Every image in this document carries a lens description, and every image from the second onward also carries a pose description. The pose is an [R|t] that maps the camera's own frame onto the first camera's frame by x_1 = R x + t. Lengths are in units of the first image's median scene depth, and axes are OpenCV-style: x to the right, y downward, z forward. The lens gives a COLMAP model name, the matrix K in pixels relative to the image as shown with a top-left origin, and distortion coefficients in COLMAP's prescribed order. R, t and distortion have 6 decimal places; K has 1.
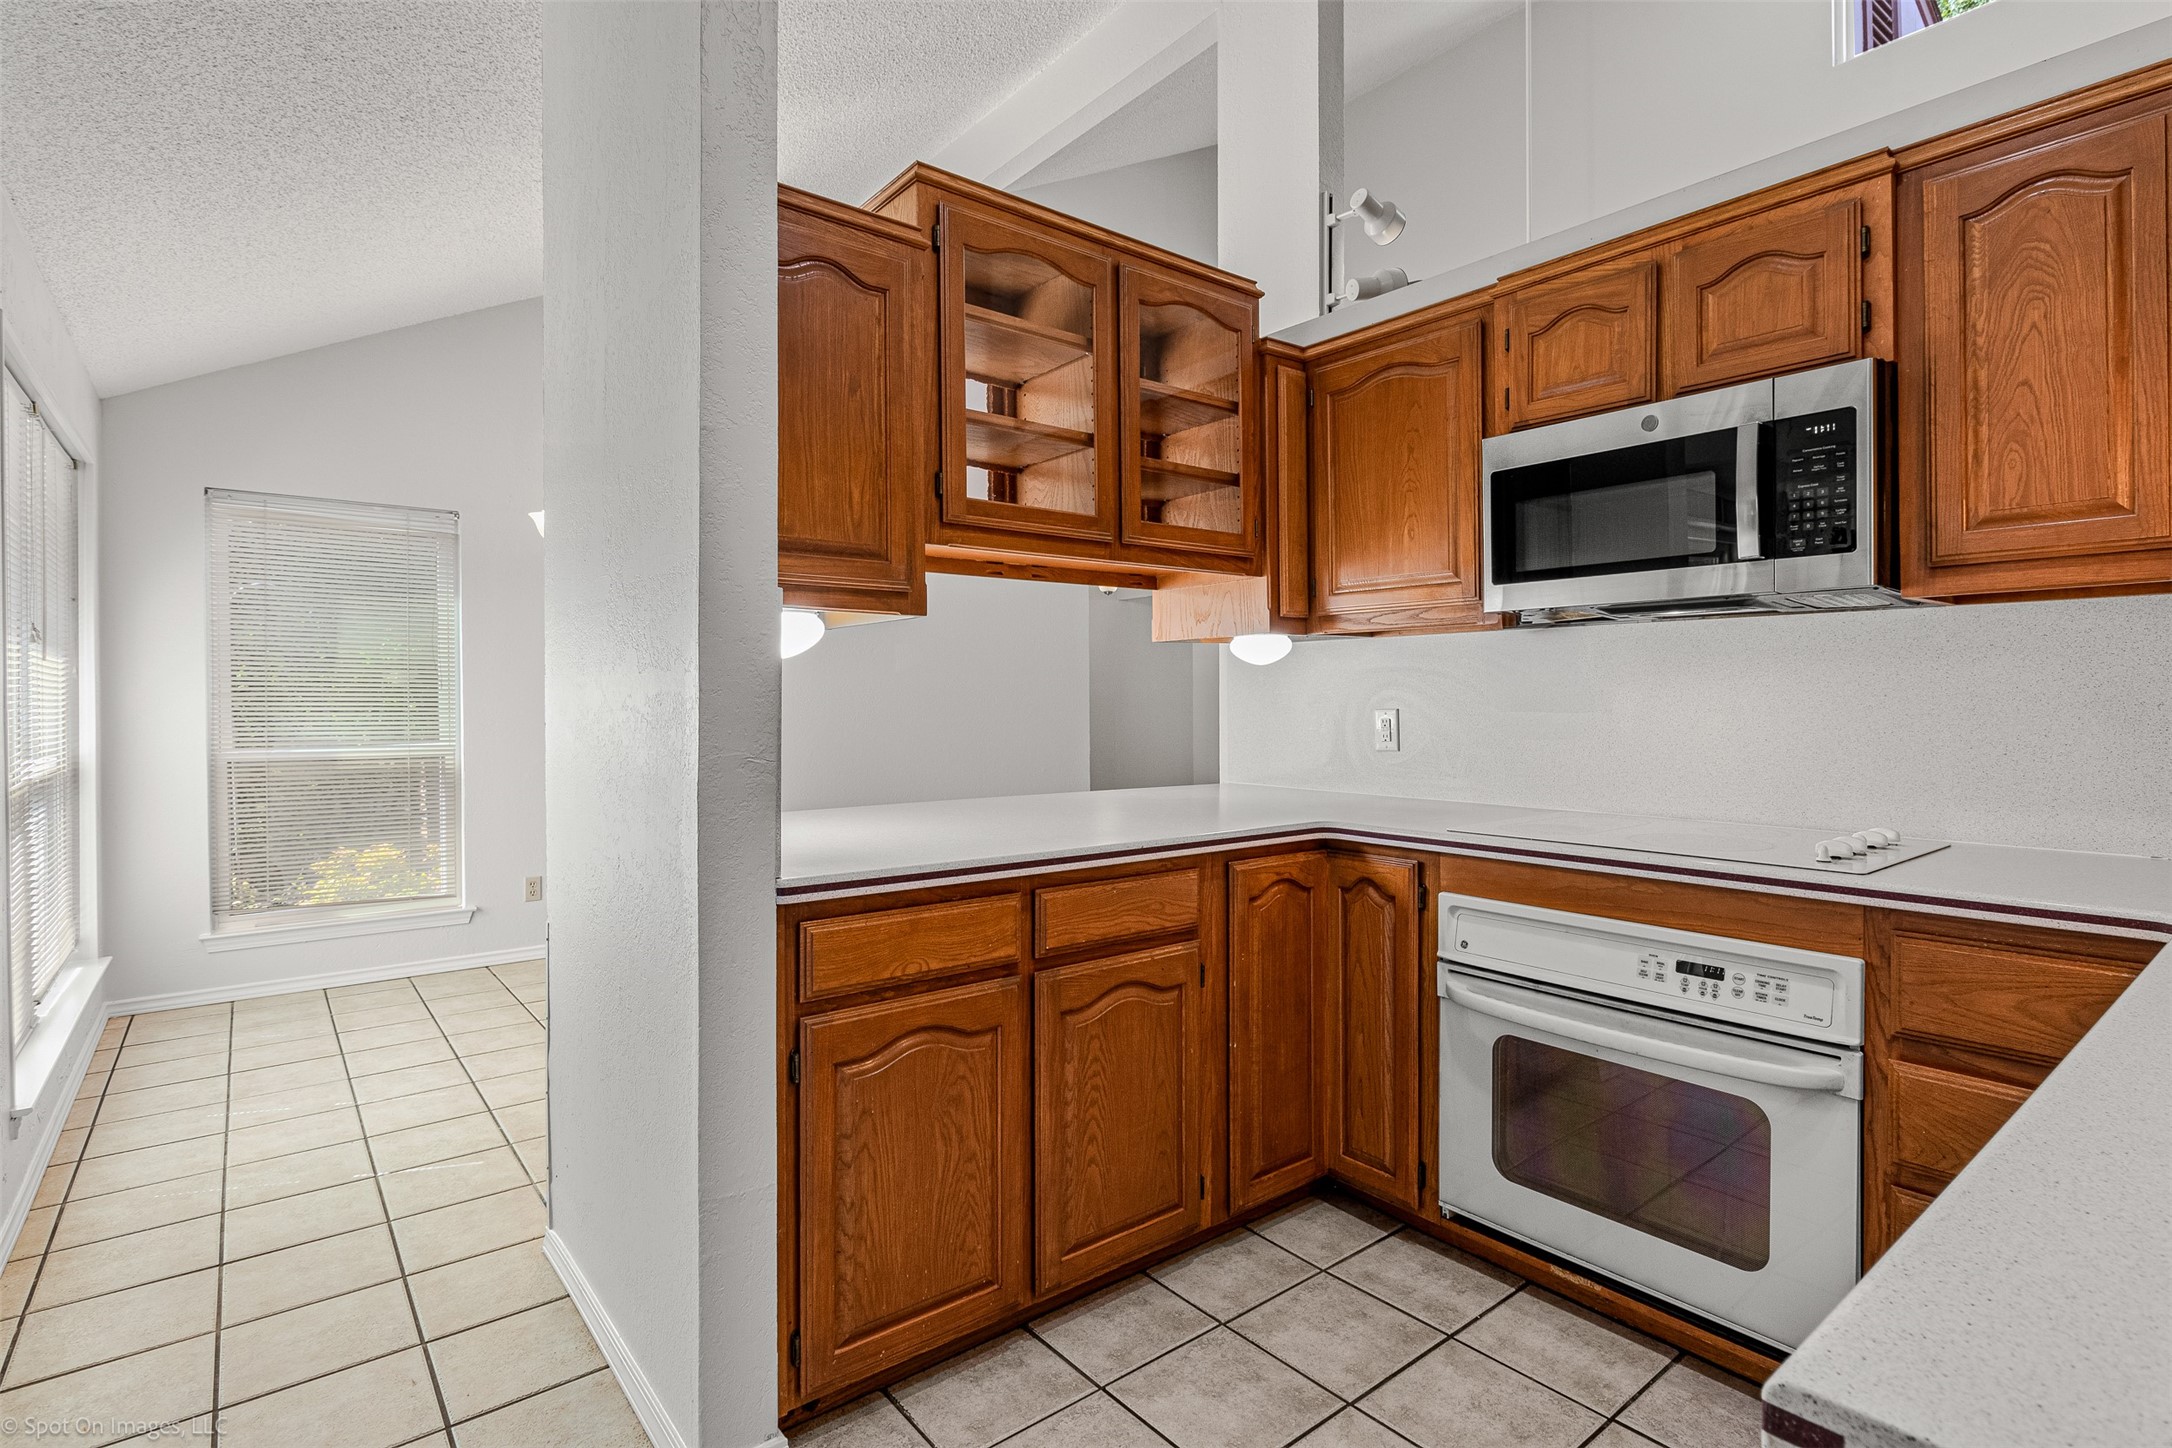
lens RADIAL K [[1056.6, 0, 1093.7], [0, 1056.6, 705.6], [0, 0, 1]] dist [-0.003416, -0.001590]
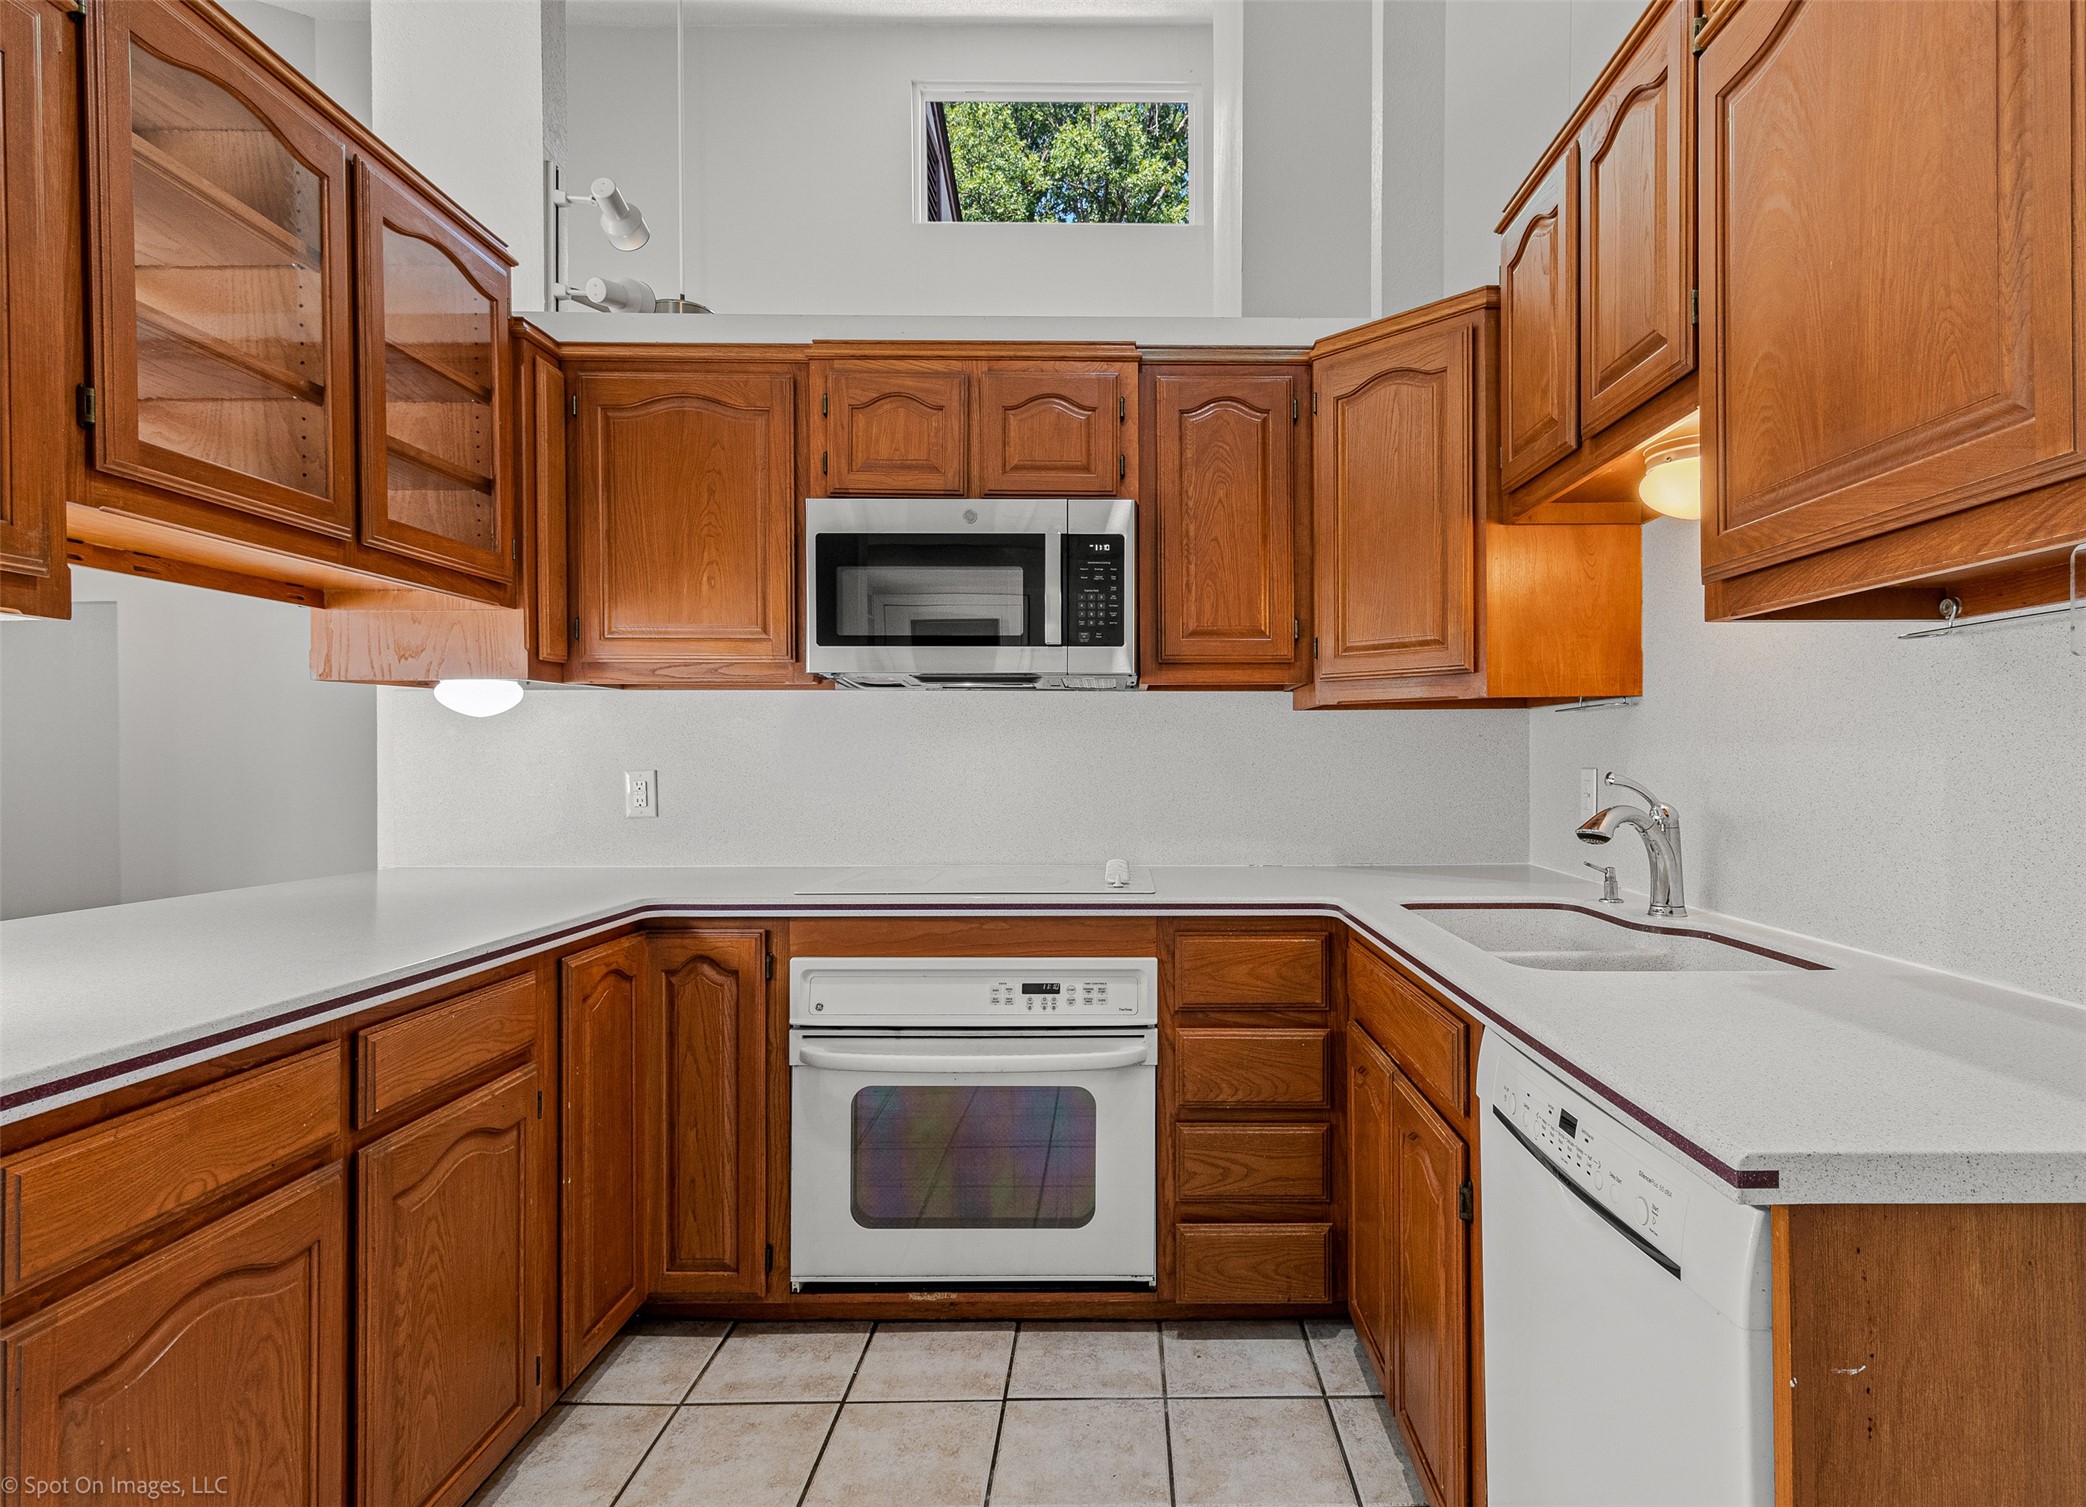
lens RADIAL K [[1093.6, 0, 1129.4], [0, 1093.6, 762.0], [0, 0, 1]] dist [0.004765, 0.000866]
pose [[0.618827, 0.000127, 0.785527, -0.283772], [0.002718, 0.999994, -0.002303, -0.000679], [-0.785522, 0.003560, 0.618823, 0.138388]]
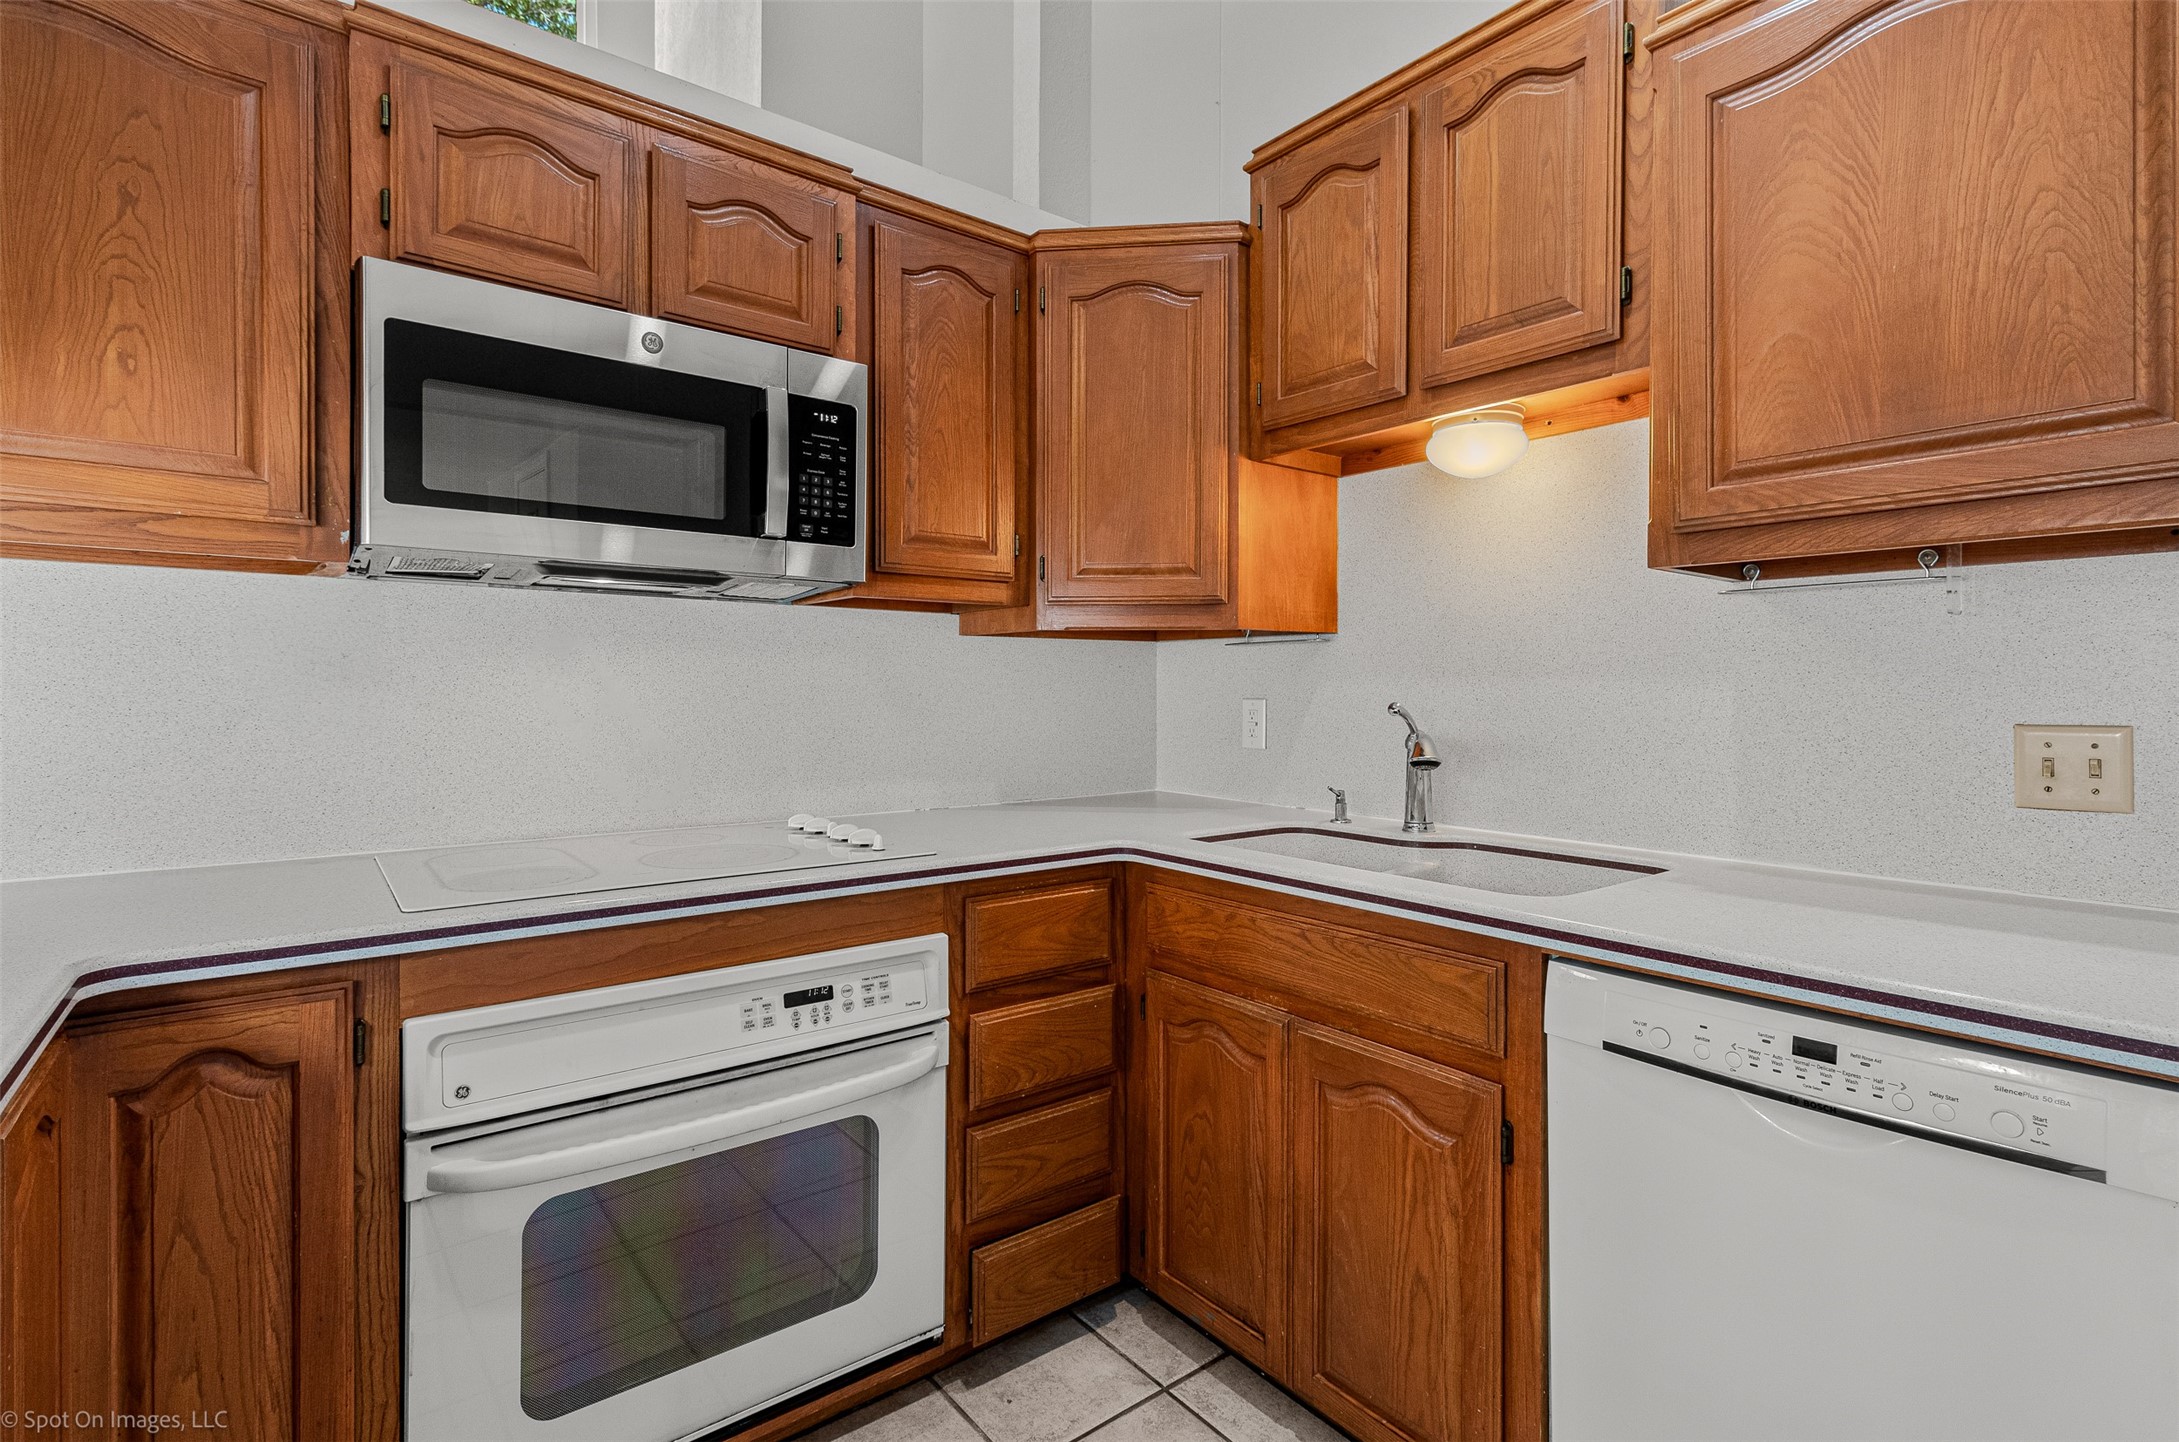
lens RADIAL K [[1025.7, 0, 1095.0], [0, 1025.7, 697.2], [0, 0, 1]] dist [0.003817, 0.000470]
pose [[0.006482, -0.003741, 0.999972, -0.242429], [0.001876, 0.999991, 0.003729, -0.002097], [-0.999977, 0.001852, 0.006489, 0.650350]]
